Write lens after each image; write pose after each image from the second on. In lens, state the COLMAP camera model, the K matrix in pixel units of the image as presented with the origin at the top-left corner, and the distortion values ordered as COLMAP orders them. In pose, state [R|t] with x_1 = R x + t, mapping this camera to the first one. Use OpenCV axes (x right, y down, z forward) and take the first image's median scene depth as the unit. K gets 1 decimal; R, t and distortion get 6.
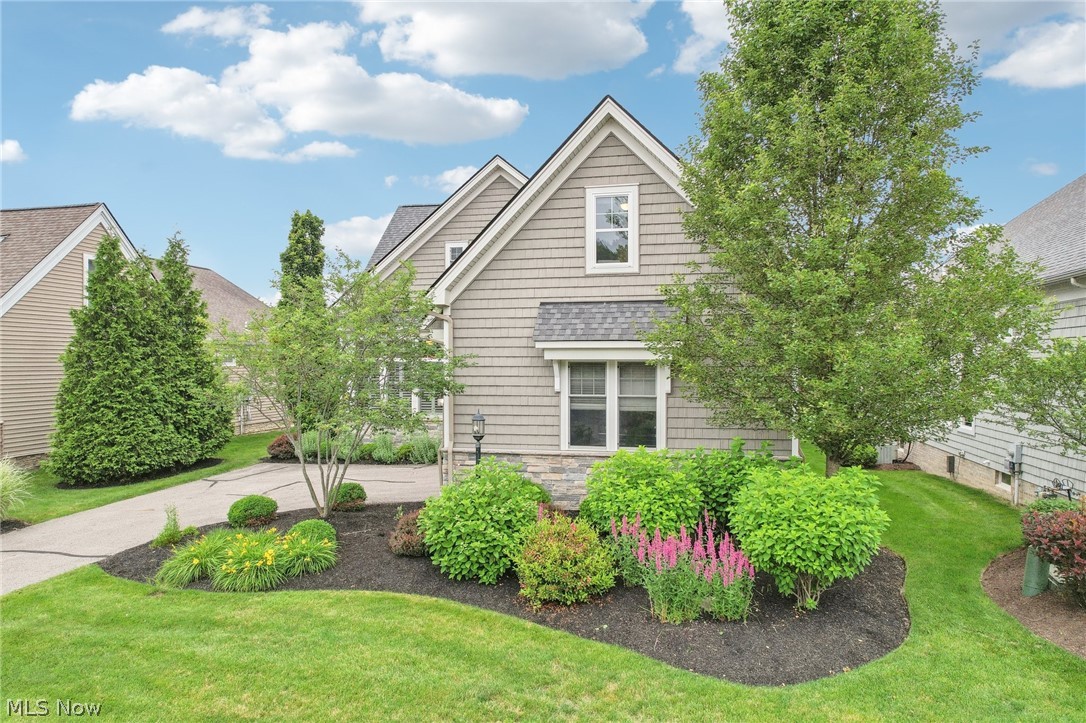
lens RADIAL K [[702.6, 0, 543.0], [0, 702.6, 361.5], [0, 0, 1]] dist [-0.065798, 0.051297]
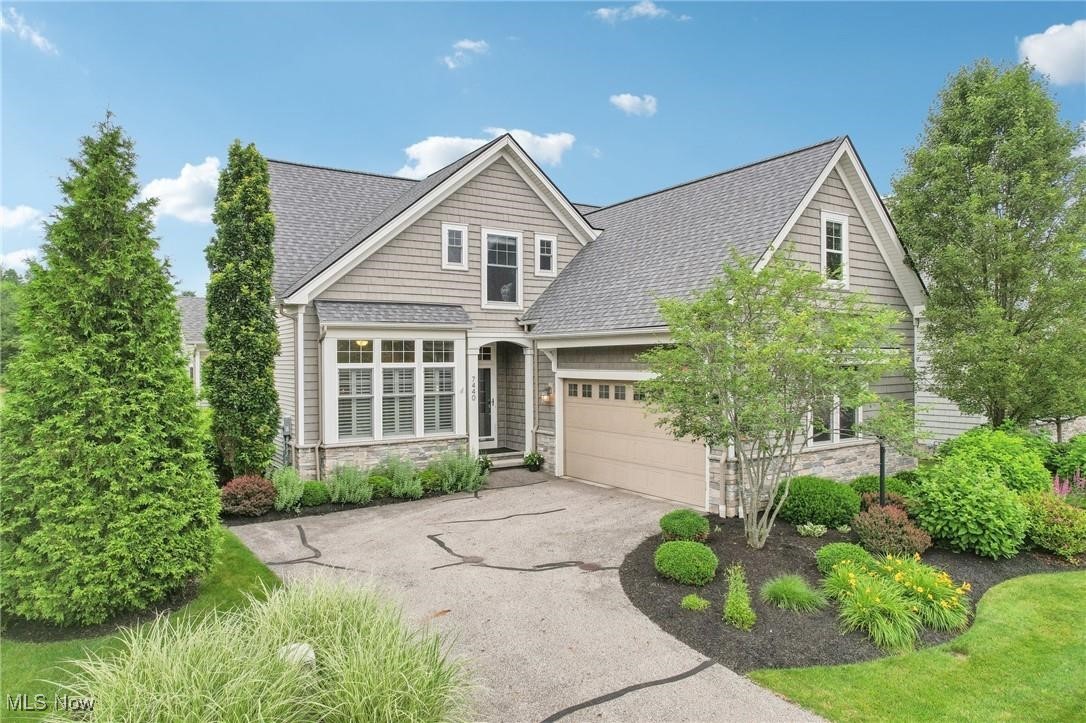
lens RADIAL K [[702.6, 0, 543.0], [0, 702.6, 361.5], [0, 0, 1]] dist [-0.065798, 0.051297]
pose [[0.691056, 0.000523, 0.722801, -1.044135], [0.003917, 0.999982, -0.004469, -0.003441], [-0.722791, 0.005920, 0.691041, 0.551752]]
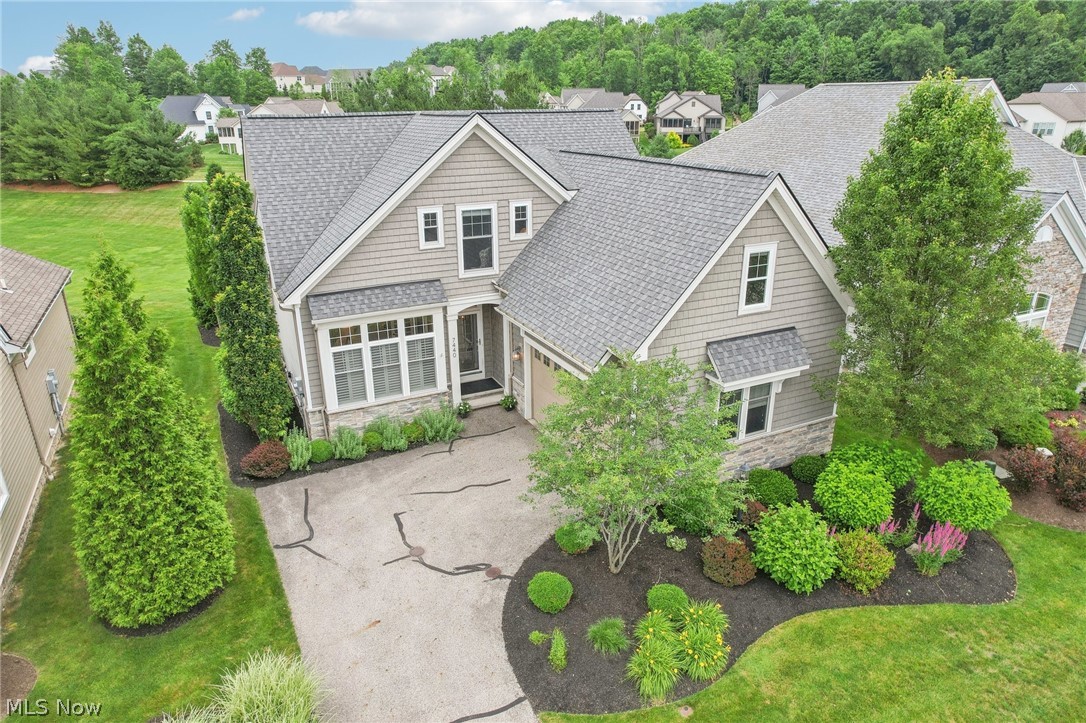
lens RADIAL K [[708.8, 0, 543.0], [0, 708.8, 361.5], [0, 0, 1]] dist [-0.031683, -0.000238]
pose [[0.775854, -0.223760, 0.589900, -0.952976], [0.004607, 0.936979, 0.349354, -0.483049], [-0.630895, -0.268330, 0.727990, 0.287492]]
